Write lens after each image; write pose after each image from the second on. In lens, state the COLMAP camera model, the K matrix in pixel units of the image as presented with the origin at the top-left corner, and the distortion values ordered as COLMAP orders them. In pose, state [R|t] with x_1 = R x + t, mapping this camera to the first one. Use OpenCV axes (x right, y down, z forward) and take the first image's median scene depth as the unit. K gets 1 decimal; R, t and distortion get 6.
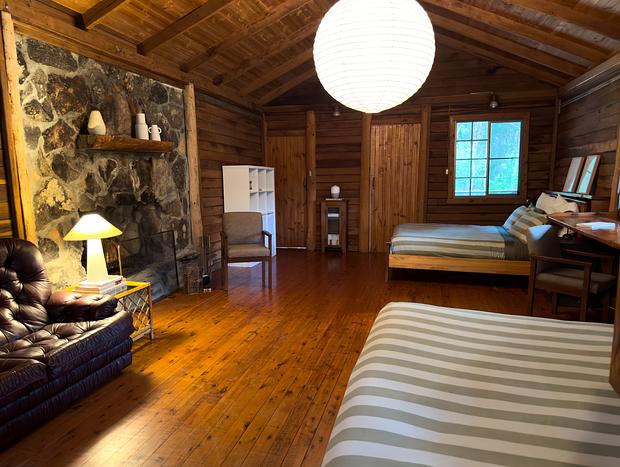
lens RADIAL K [[445.2, 0, 310.0], [0, 445.2, 233.5], [0, 0, 1]] dist [0.093979, -0.140274]
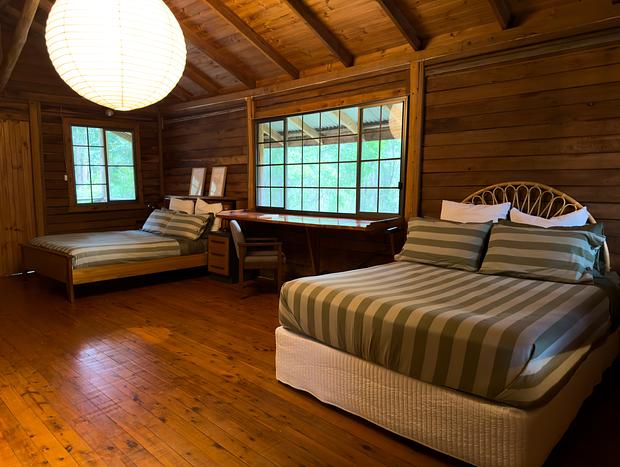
lens RADIAL K [[445.2, 0, 310.0], [0, 445.2, 233.5], [0, 0, 1]] dist [0.093979, -0.140274]
pose [[0.472777, -0.096795, 0.875849, -0.324545], [0.113519, 0.992356, 0.048394, -0.012789], [-0.873839, 0.076546, 0.480152, 0.139554]]
